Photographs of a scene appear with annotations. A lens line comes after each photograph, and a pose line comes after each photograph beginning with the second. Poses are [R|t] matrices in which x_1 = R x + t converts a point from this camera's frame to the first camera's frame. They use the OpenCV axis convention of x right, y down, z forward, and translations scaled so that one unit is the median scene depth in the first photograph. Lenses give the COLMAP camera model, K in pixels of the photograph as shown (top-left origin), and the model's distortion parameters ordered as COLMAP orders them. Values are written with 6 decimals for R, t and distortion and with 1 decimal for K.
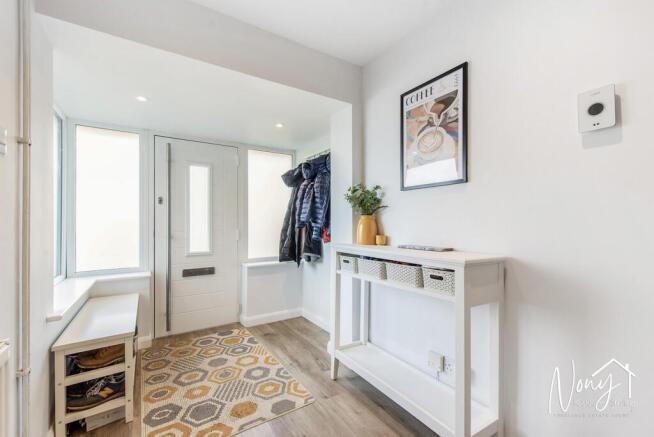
lens RADIAL K [[270.0, 0, 329.4], [0, 270.0, 223.1], [0, 0, 1]] dist [-0.001220, -0.000194]
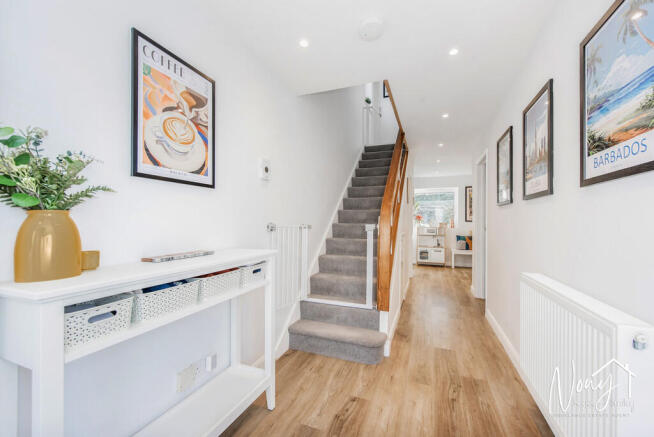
lens RADIAL K [[264.9, 0, 327.0], [0, 264.9, 218.5], [0, 0, 1]] dist [-0.000043, -0.000022]
pose [[-0.581715, 0.007931, 0.813354, -0.778472], [-0.002769, 0.999927, -0.011731, -0.020300], [-0.813388, -0.009076, -0.581651, 1.500798]]
